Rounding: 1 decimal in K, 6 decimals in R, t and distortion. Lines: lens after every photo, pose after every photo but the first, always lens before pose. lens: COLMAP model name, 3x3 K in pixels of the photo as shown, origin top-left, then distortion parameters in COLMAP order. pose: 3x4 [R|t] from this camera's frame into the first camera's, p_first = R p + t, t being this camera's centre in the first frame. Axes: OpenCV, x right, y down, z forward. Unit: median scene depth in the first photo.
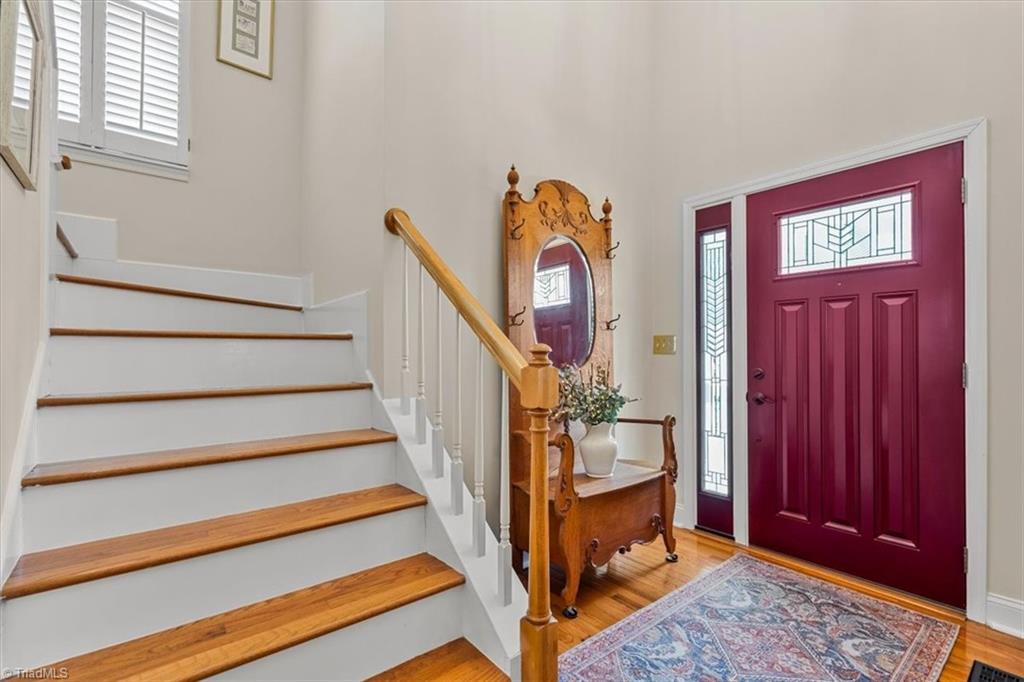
lens RADIAL K [[459.2, 0, 513.0], [0, 459.2, 345.5], [0, 0, 1]] dist [-0.001572, -0.001194]
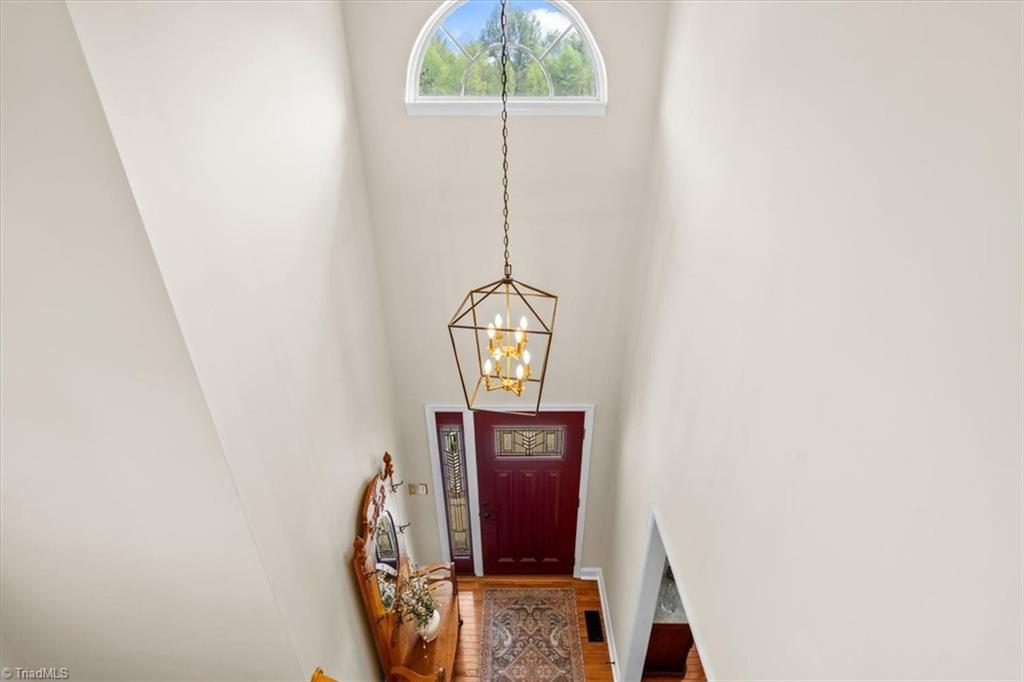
lens RADIAL K [[459.2, 0, 508.7], [0, 459.2, 342.3], [0, 0, 1]] dist [-0.001572, -0.001194]
pose [[0.638732, -0.347613, 0.686431, -0.397347], [0.013145, 0.896929, 0.441979, -1.406858], [-0.769317, -0.273283, 0.577467, 0.187619]]
